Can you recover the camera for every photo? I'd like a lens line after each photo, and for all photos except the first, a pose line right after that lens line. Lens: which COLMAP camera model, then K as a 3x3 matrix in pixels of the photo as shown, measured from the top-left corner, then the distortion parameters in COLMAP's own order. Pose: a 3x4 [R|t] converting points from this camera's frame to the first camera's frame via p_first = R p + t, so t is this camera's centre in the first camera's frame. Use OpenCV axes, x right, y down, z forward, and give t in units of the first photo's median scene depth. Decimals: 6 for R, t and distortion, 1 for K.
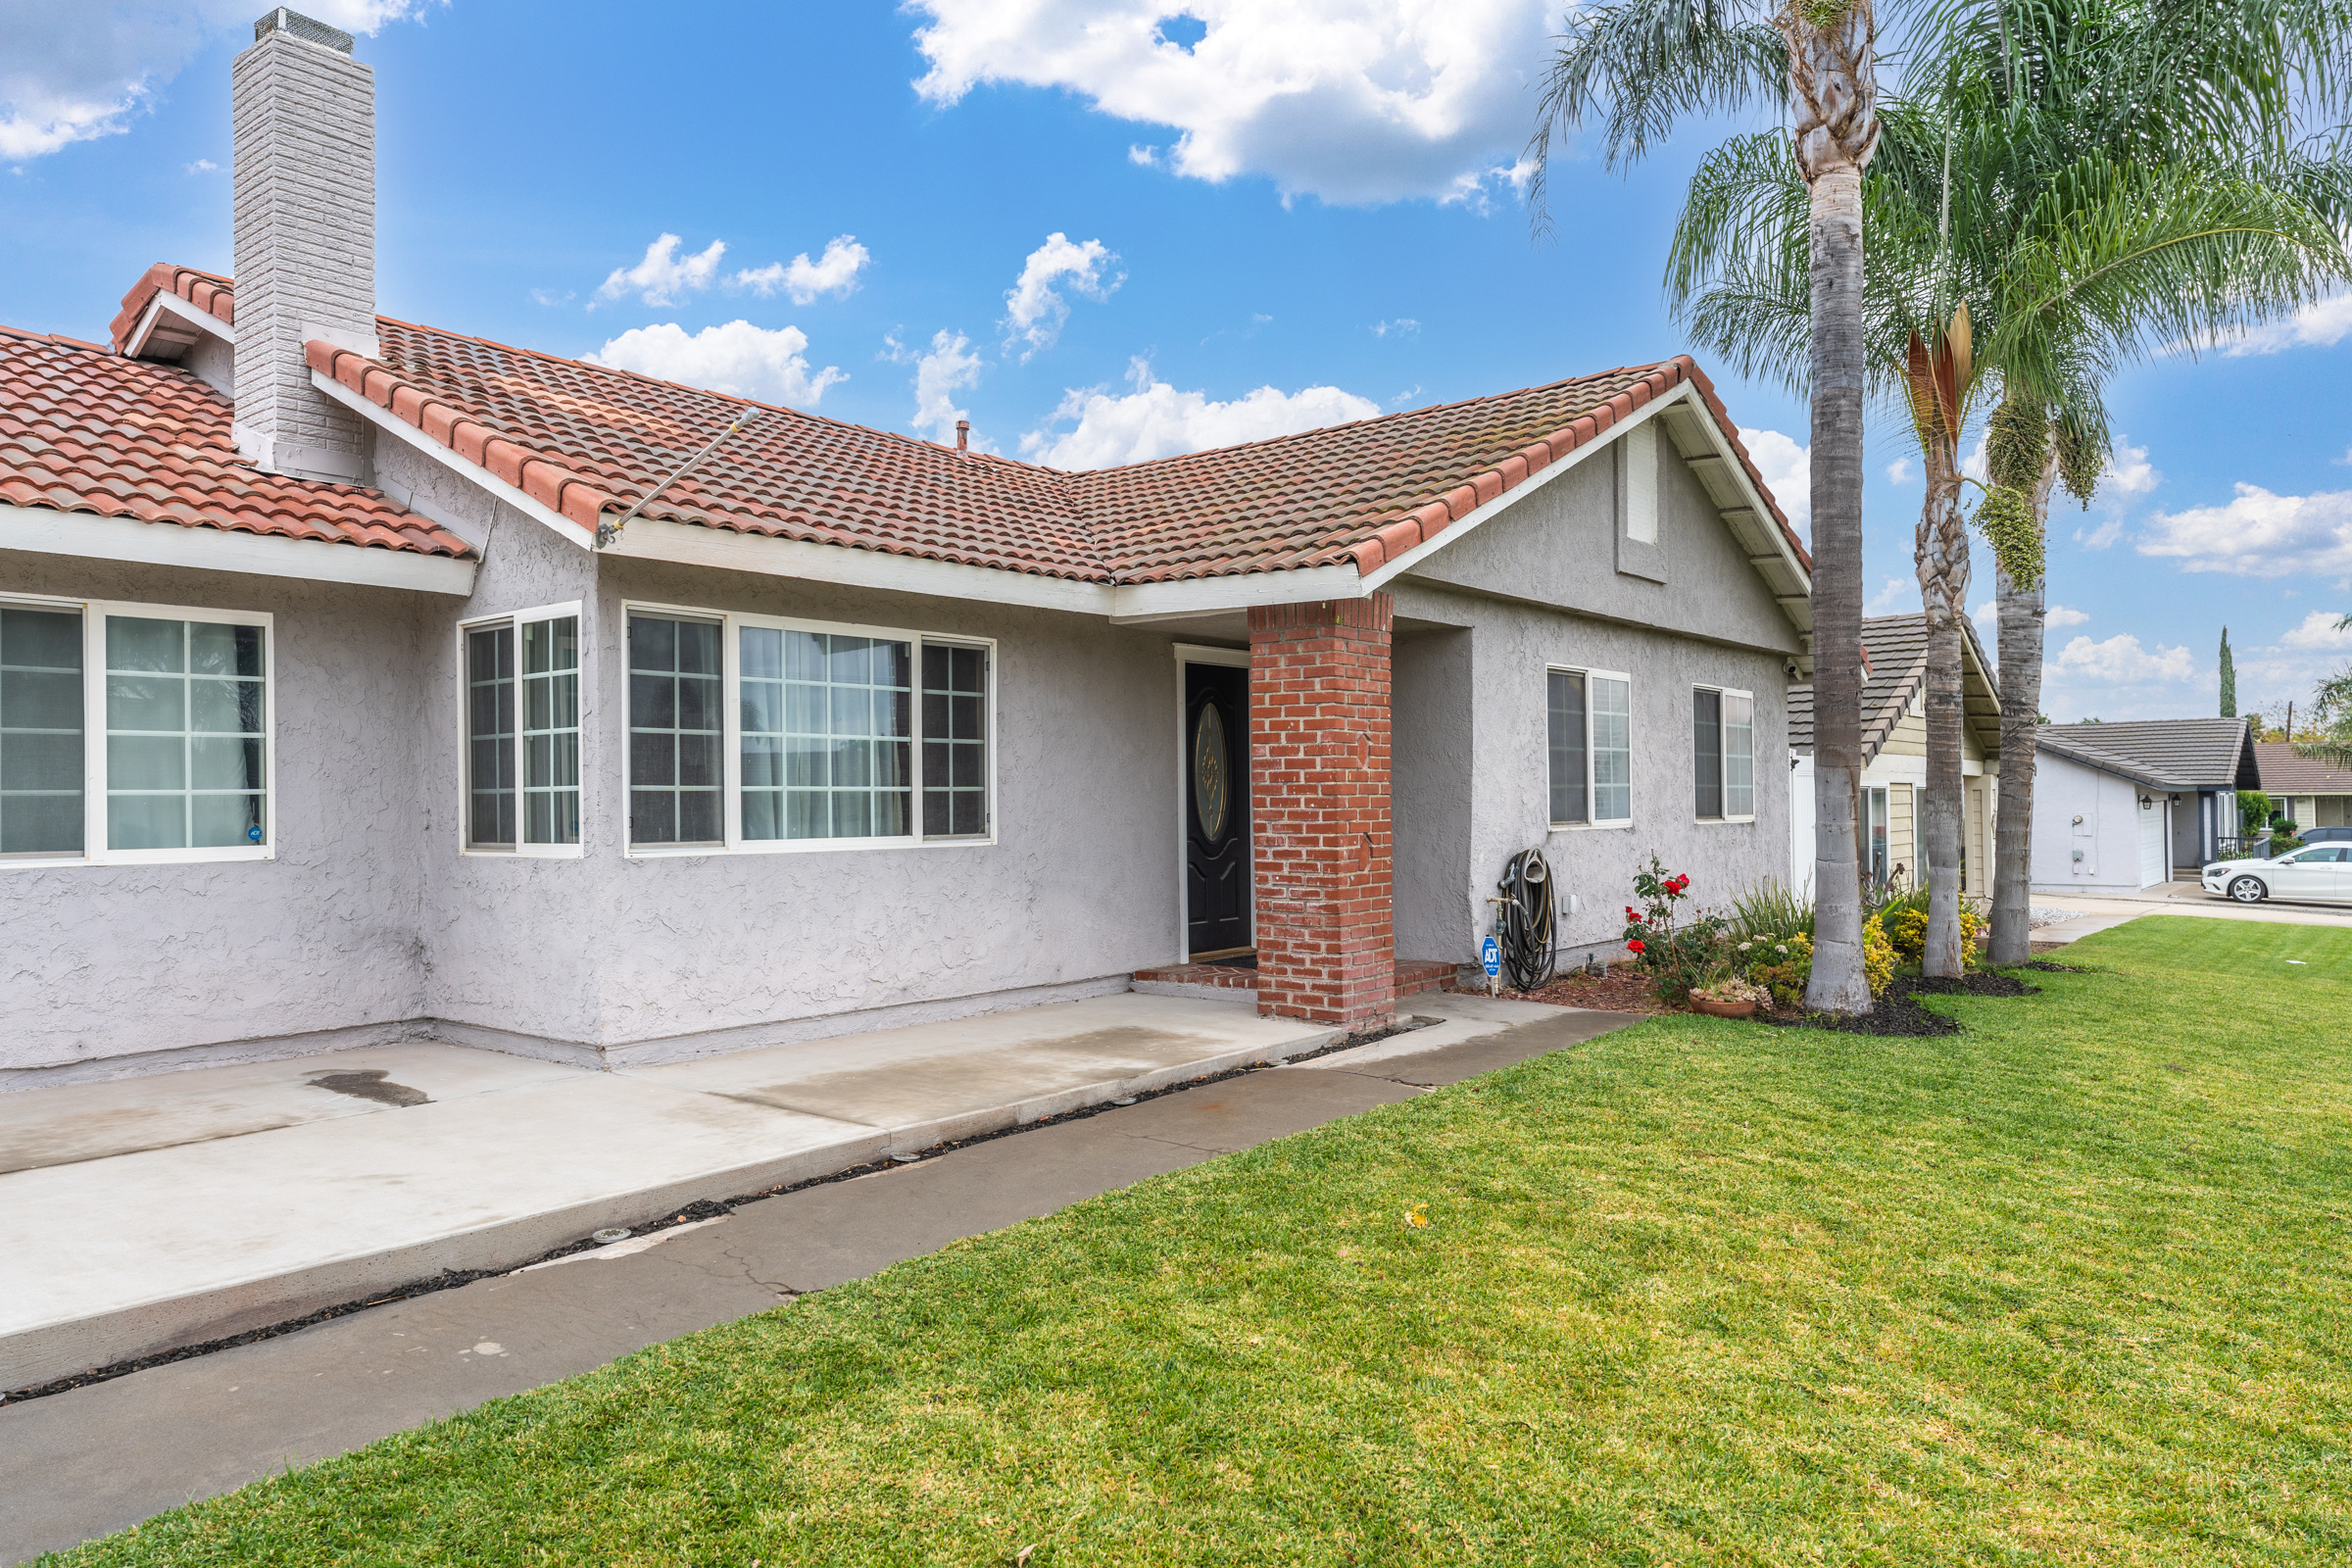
lens RADIAL K [[1556.7, 0, 1168.9], [0, 1556.7, 757.1], [0, 0, 1]] dist [0.002066, 0.000238]
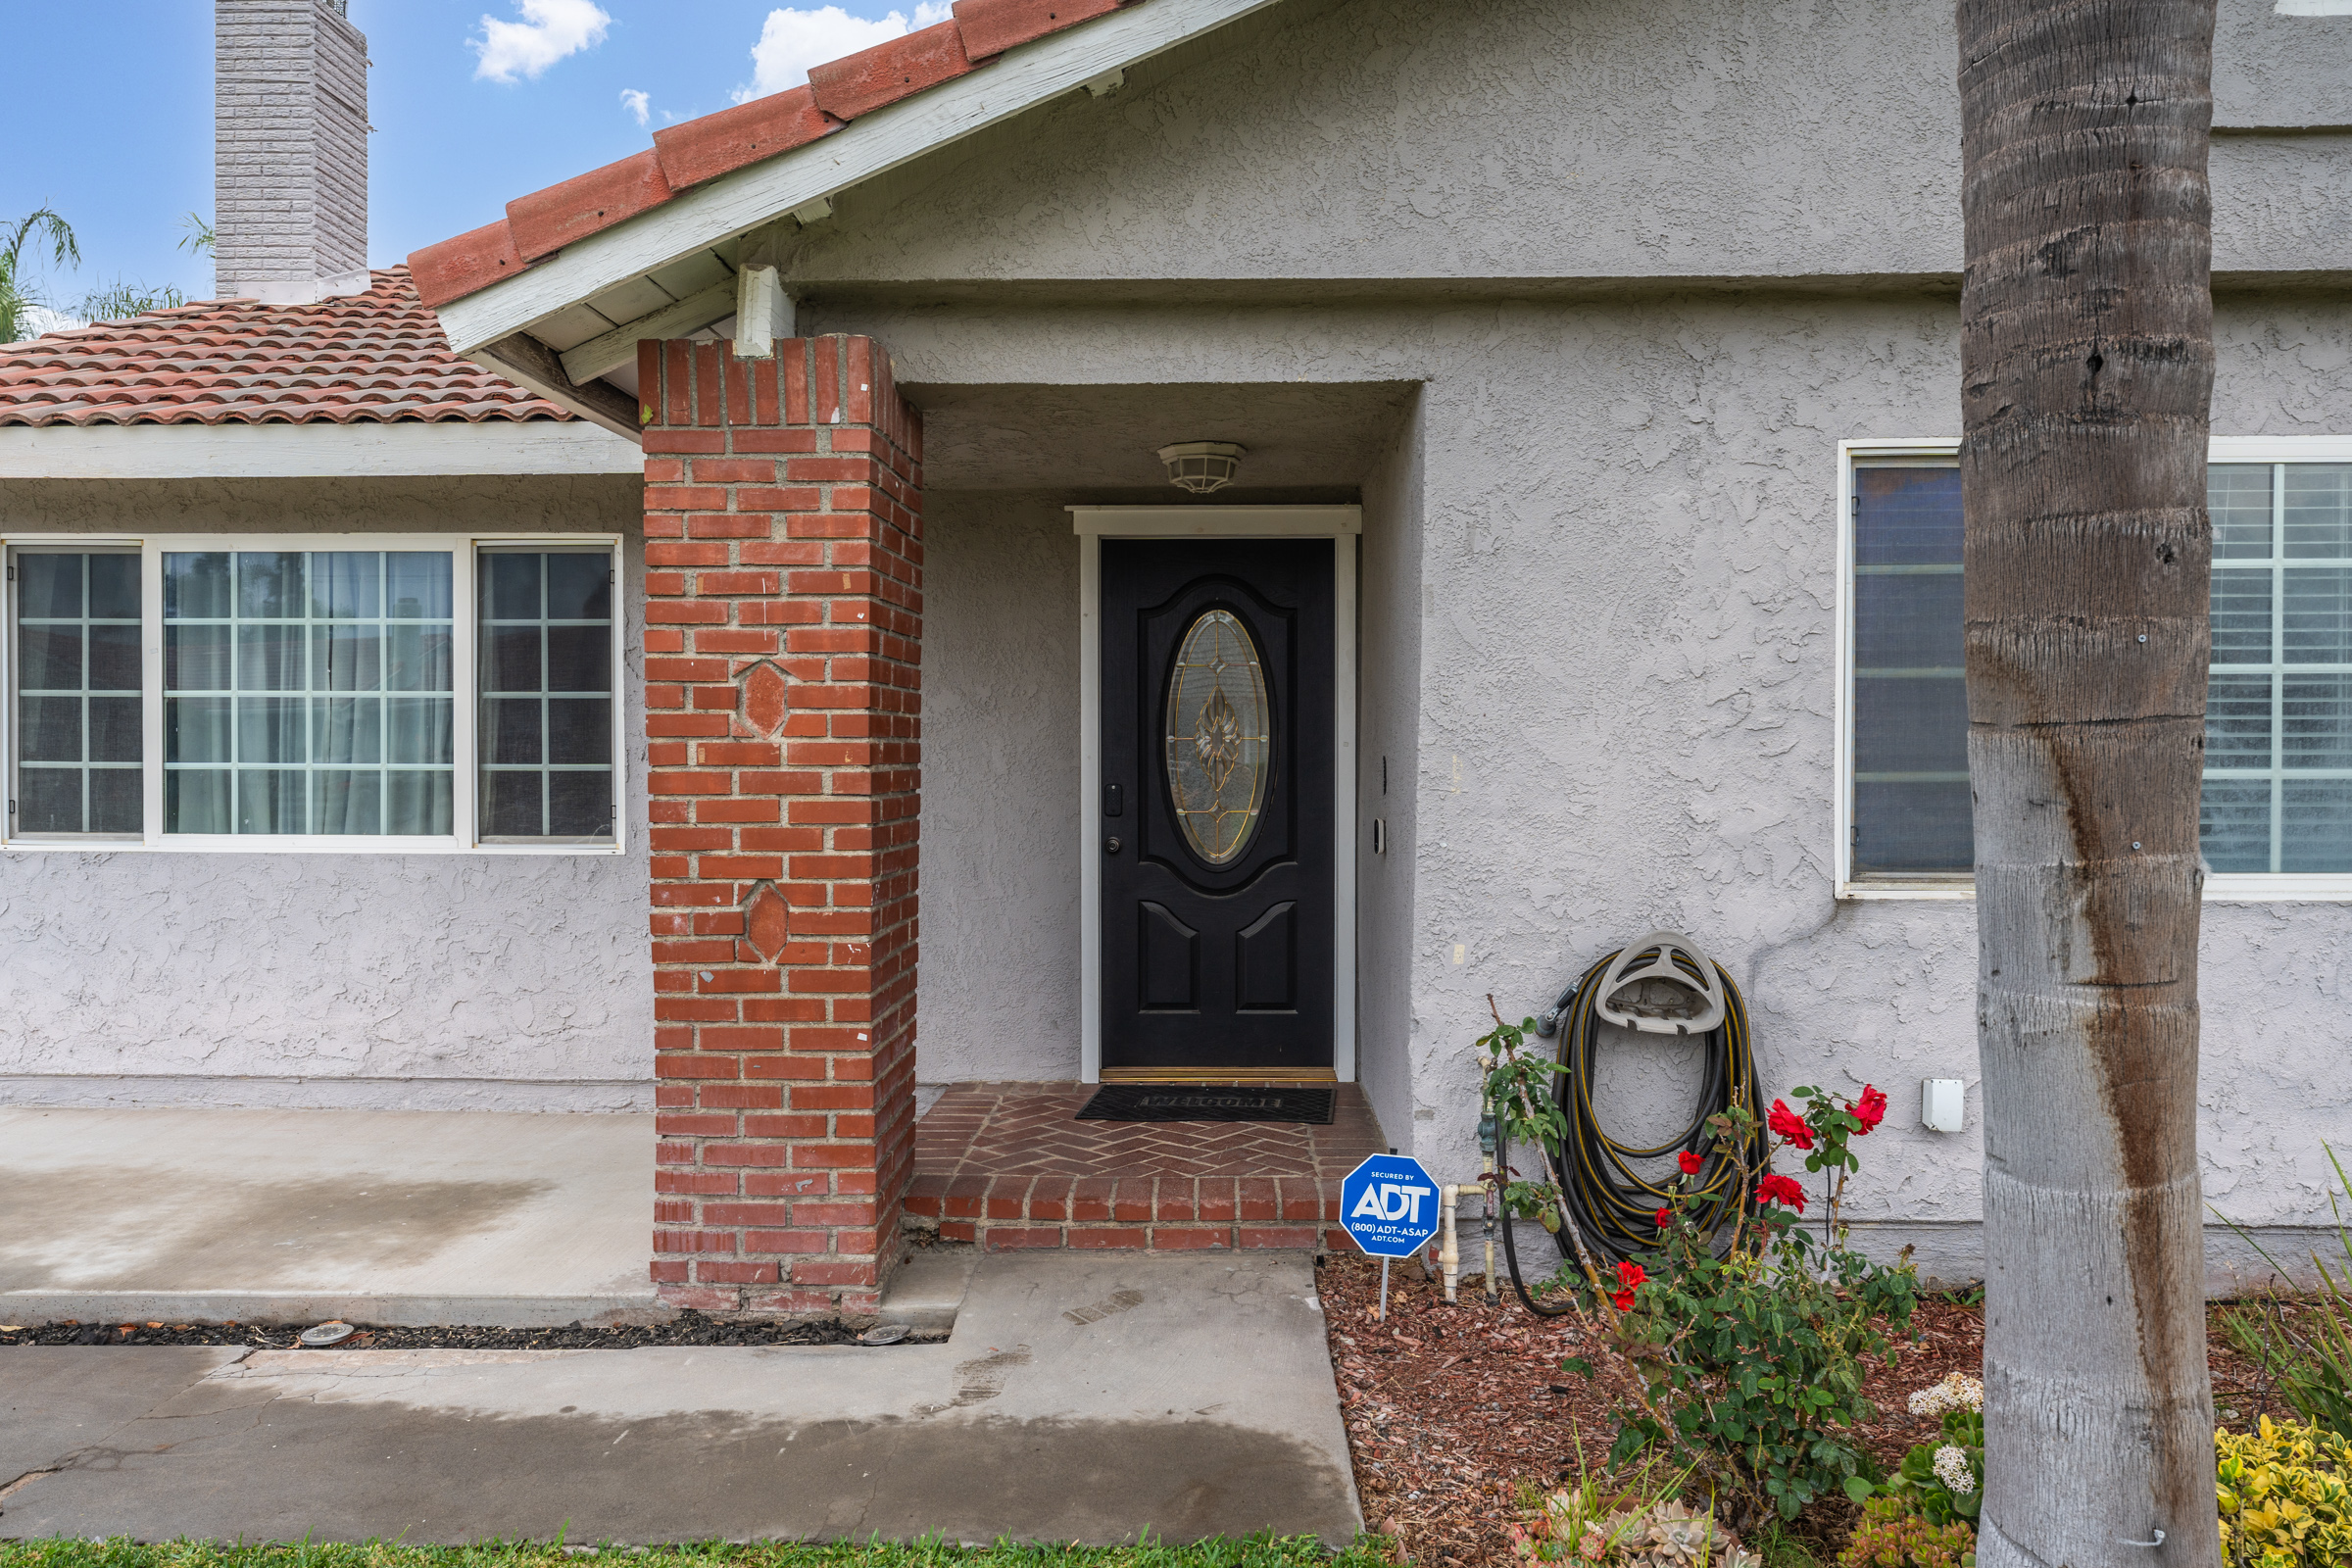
lens RADIAL K [[1556.7, 0, 1168.9], [0, 1556.7, 757.1], [0, 0, 1]] dist [0.002066, 0.000238]
pose [[0.609097, 0.011788, -0.793008, 0.570037], [0.013726, 0.999583, 0.025401, 0.003083], [0.792977, -0.026357, 0.608681, 0.836336]]
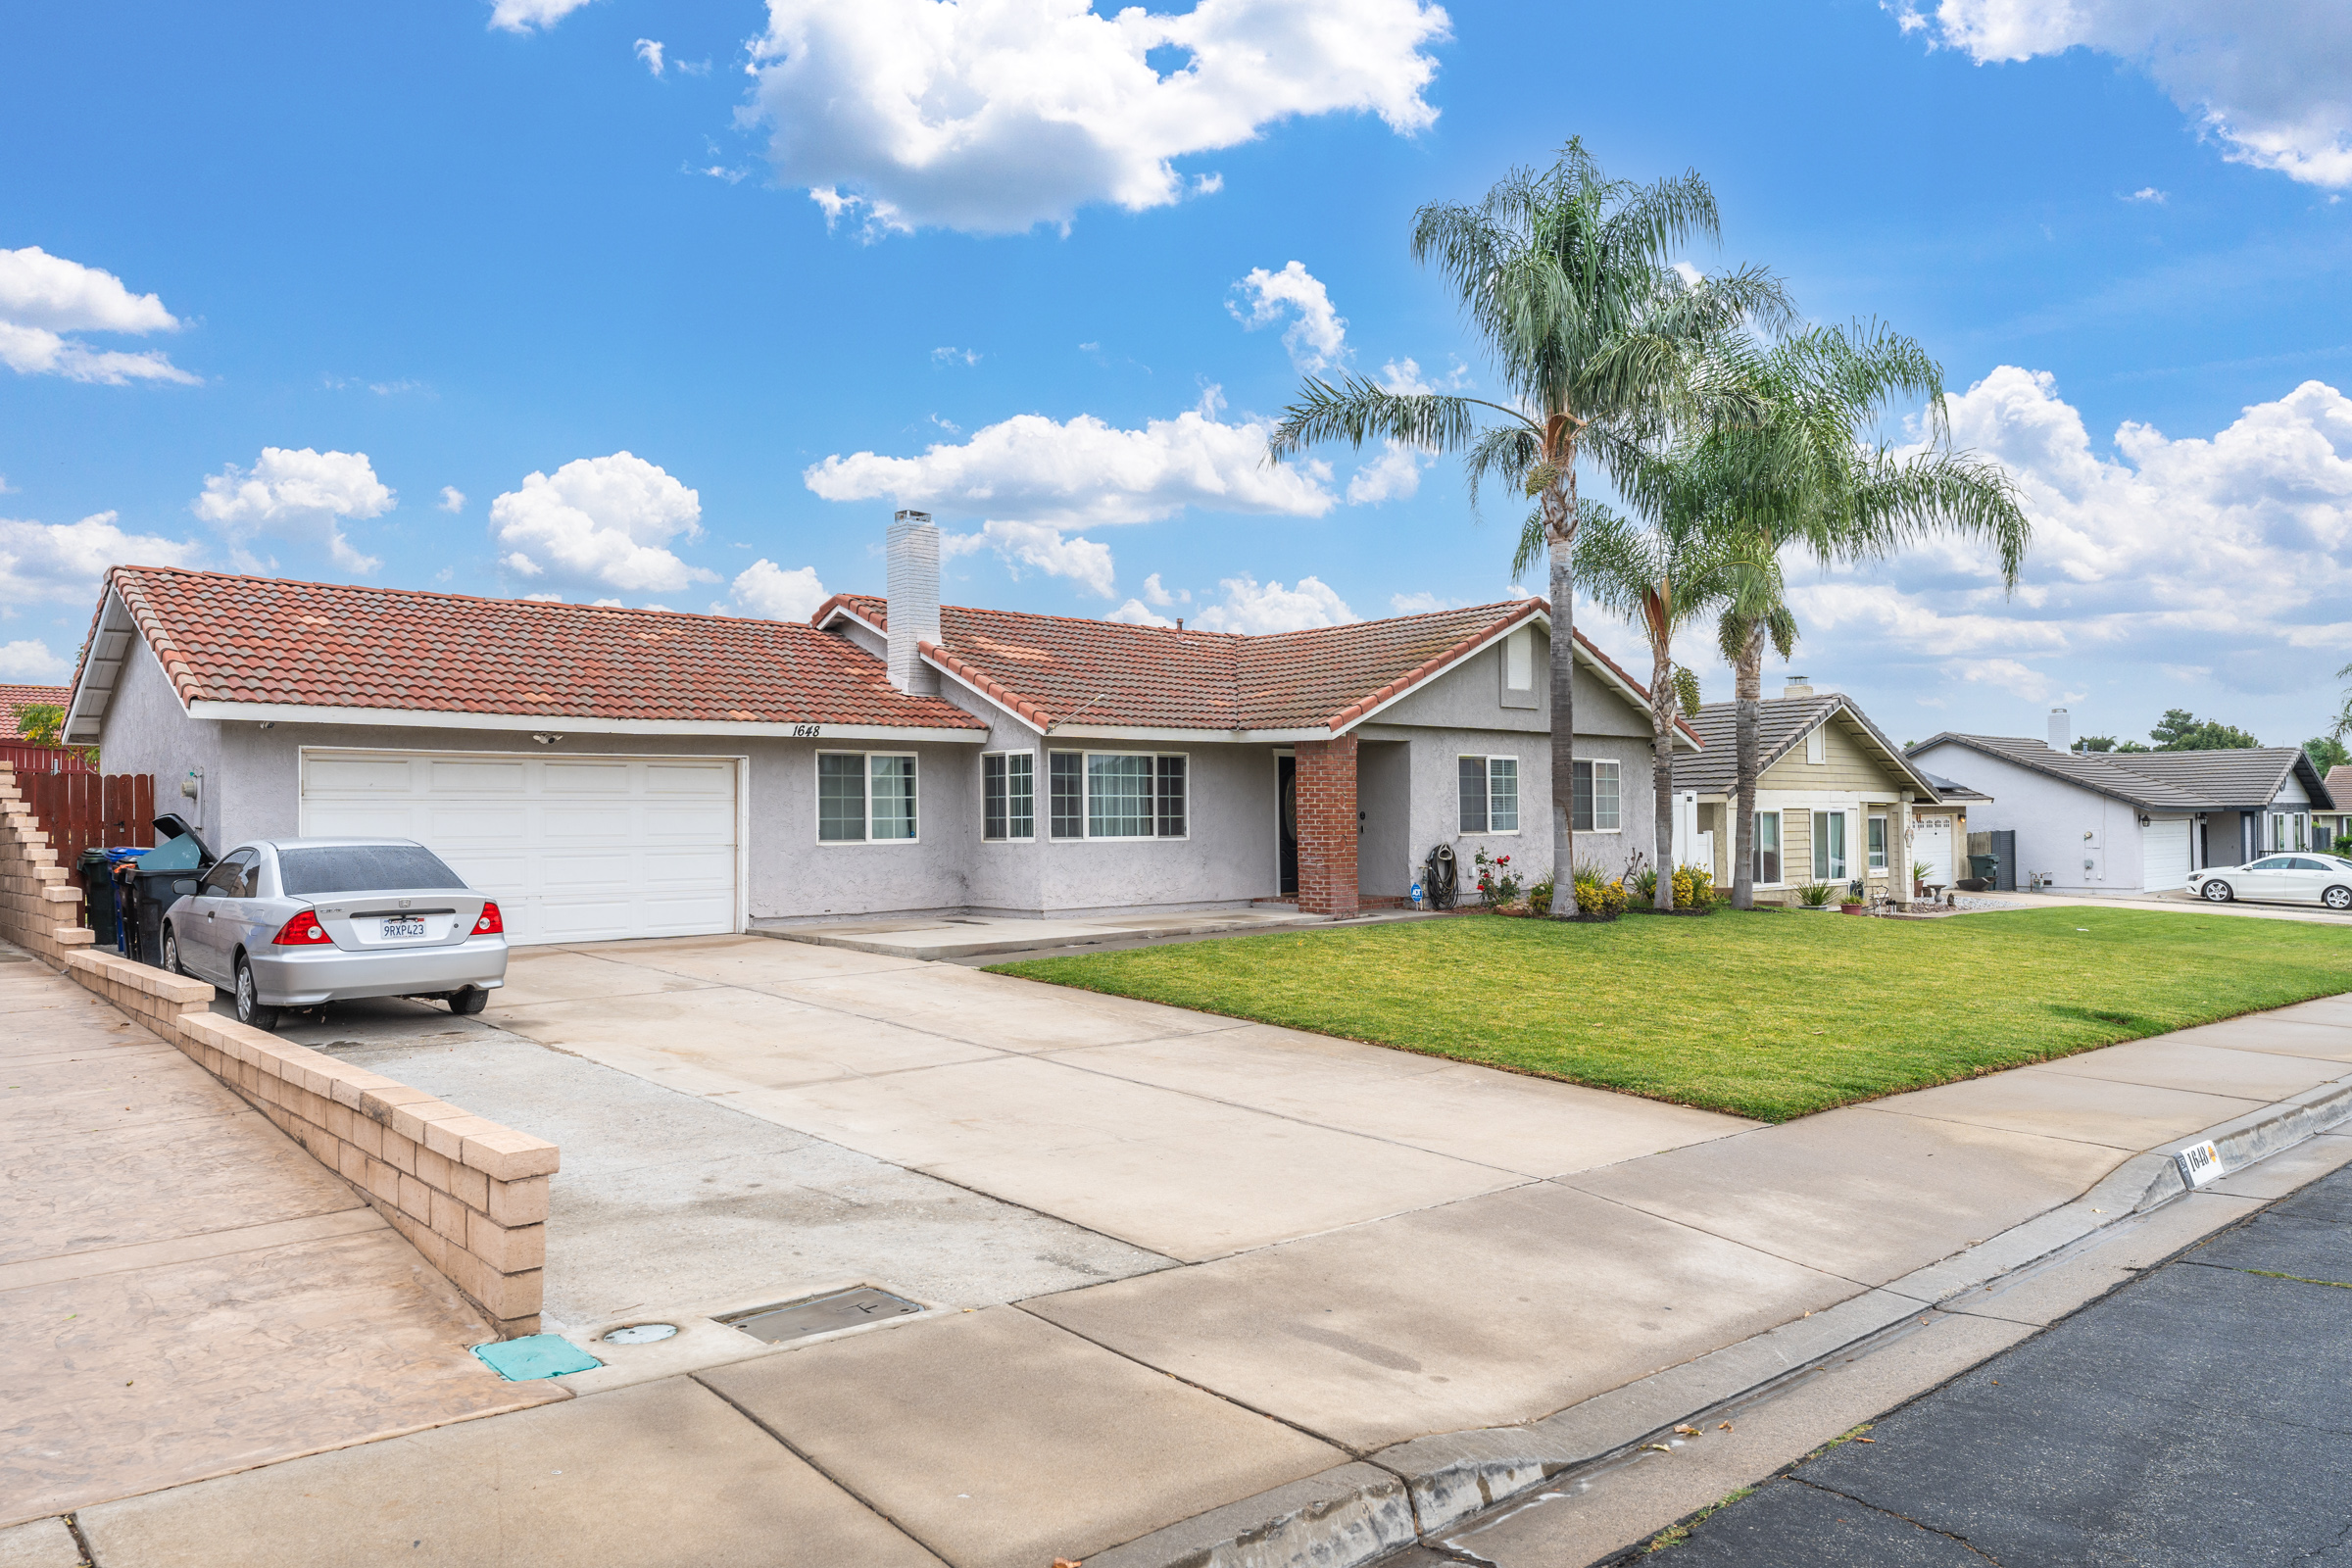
lens RADIAL K [[1556.7, 0, 1168.9], [0, 1556.7, 757.1], [0, 0, 1]] dist [0.002066, 0.000238]
pose [[0.987199, -0.006100, -0.159376, 0.249872], [0.004357, 0.999927, -0.011283, -0.045411], [0.159433, 0.010444, 0.987154, -1.414549]]
